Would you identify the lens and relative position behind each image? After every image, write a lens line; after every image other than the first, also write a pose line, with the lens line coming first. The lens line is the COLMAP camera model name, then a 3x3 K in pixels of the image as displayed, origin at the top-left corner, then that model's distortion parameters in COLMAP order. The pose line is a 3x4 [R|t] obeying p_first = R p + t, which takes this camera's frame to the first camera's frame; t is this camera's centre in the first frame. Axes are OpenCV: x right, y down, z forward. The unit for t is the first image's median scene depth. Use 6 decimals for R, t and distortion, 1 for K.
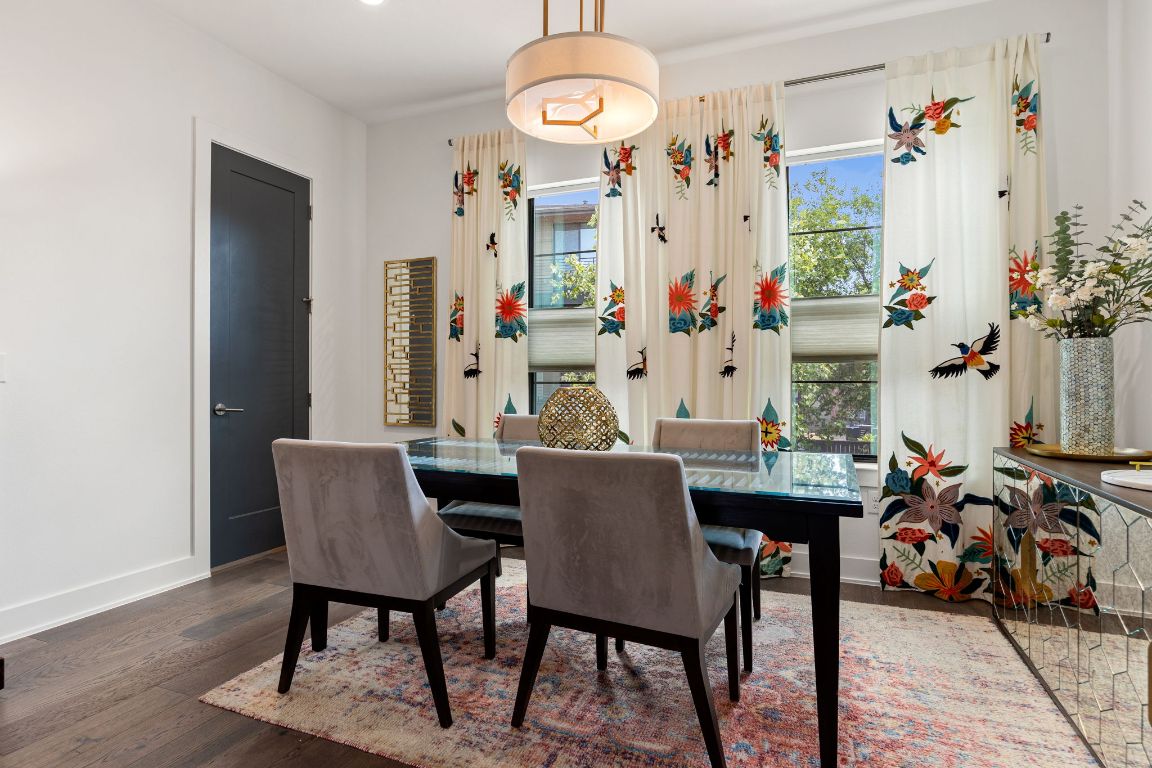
lens RADIAL K [[599.6, 0, 574.9], [0, 599.6, 376.4], [0, 0, 1]] dist [-0.007955, -0.001837]
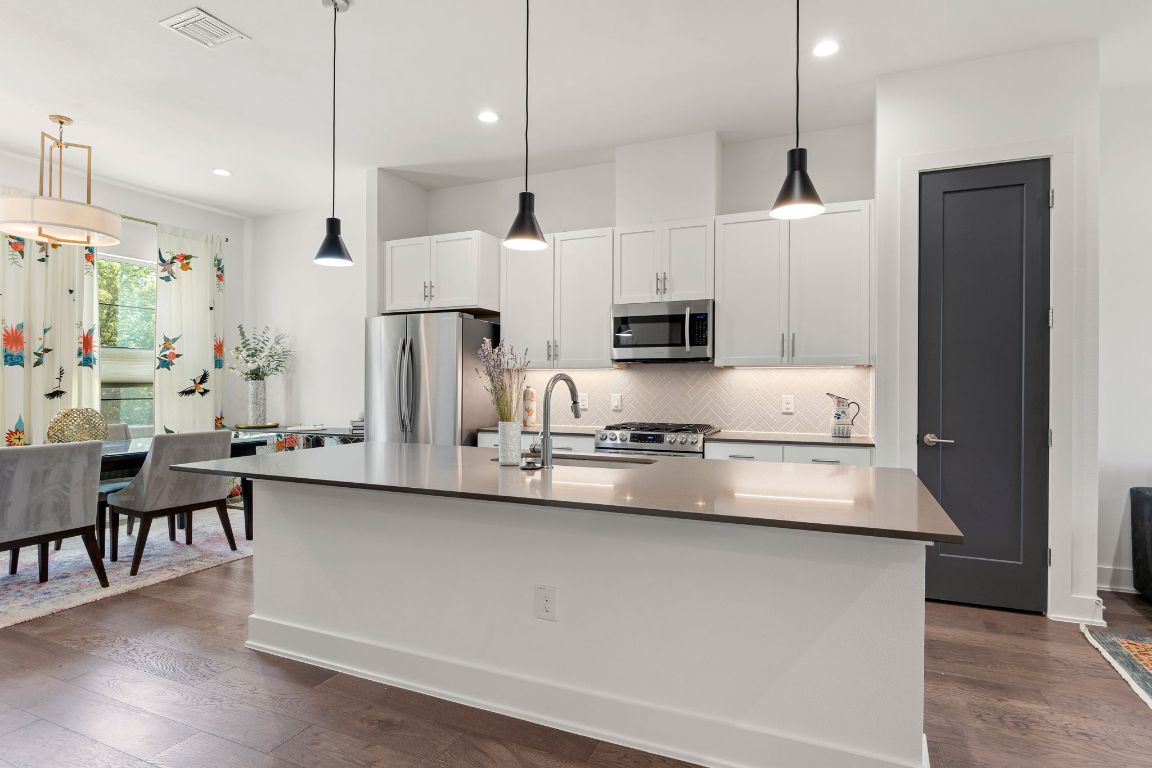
lens RADIAL K [[599.6, 0, 578.5], [0, 599.6, 383.3], [0, 0, 1]] dist [-0.007955, -0.001837]
pose [[0.037626, -0.000294, 0.999292, -1.255376], [-0.005077, 0.999987, 0.000485, -0.045731], [-0.999279, -0.005091, 0.037624, -0.352227]]
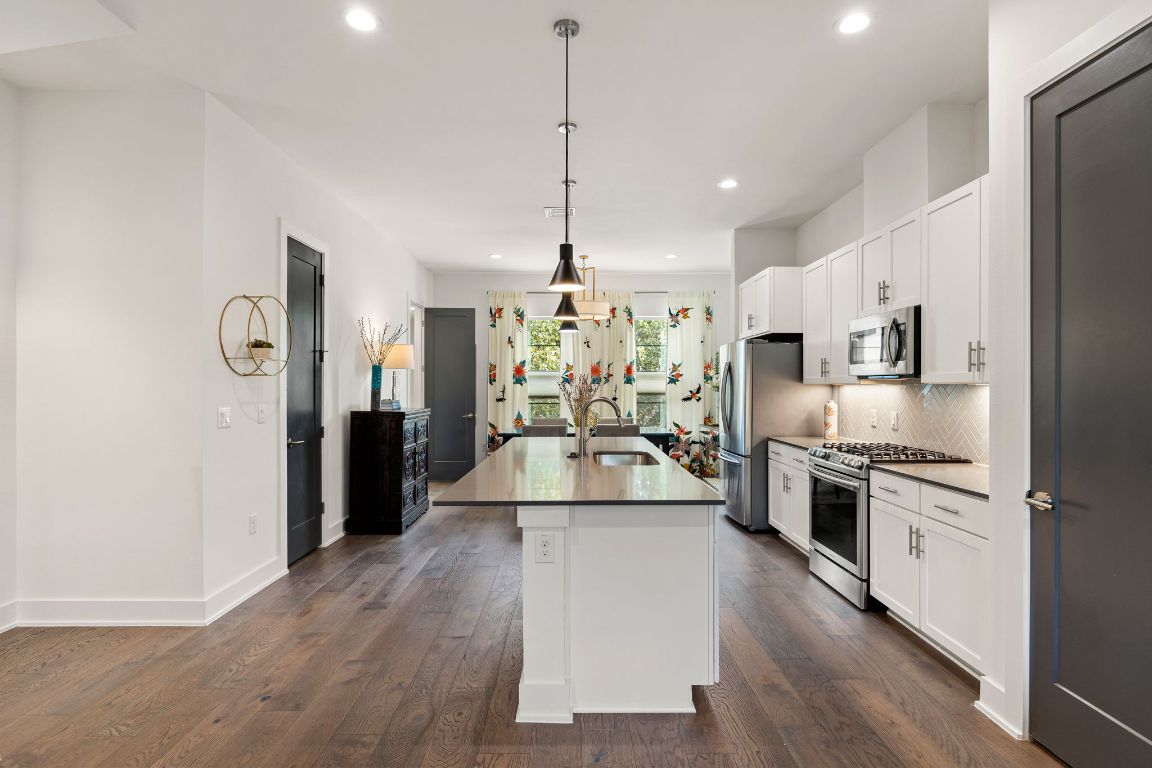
lens RADIAL K [[562.8, 0, 573.7], [0, 562.8, 382.5], [0, 0, 1]] dist [-0.030887, 0.000083]
pose [[0.929809, 0.000428, 0.368042, -0.901401], [0.000414, 0.999997, -0.002209, -0.084453], [-0.368042, 0.002206, 0.929806, -1.354067]]
